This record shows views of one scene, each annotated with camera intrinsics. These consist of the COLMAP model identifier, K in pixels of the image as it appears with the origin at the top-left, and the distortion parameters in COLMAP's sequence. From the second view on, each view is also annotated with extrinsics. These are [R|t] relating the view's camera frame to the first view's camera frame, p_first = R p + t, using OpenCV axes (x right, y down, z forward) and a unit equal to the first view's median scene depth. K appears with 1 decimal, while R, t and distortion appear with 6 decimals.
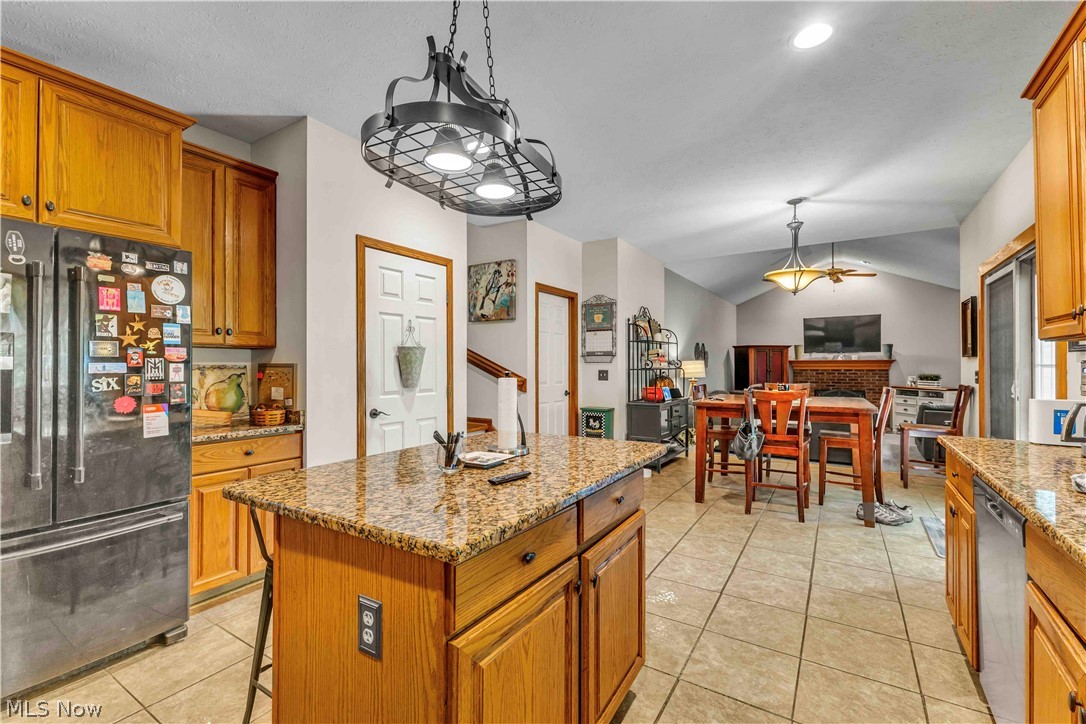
lens RADIAL K [[480.4, 0, 543.0], [0, 480.4, 362.0], [0, 0, 1]] dist [0.024813, -0.000151]
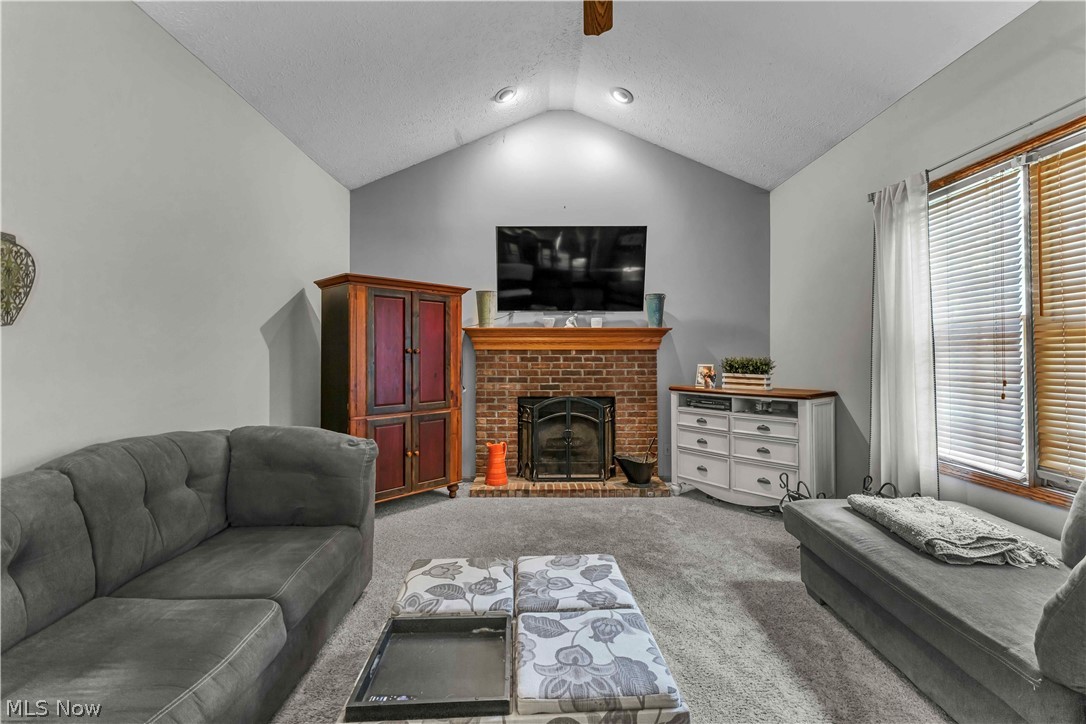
lens RADIAL K [[480.4, 0, 543.0], [0, 480.4, 362.0], [0, 0, 1]] dist [0.024813, -0.000151]
pose [[0.832219, -0.010497, 0.554348, 0.367525], [-0.000946, 0.999792, 0.020352, 0.017722], [-0.554447, -0.017462, 0.832036, 0.679346]]
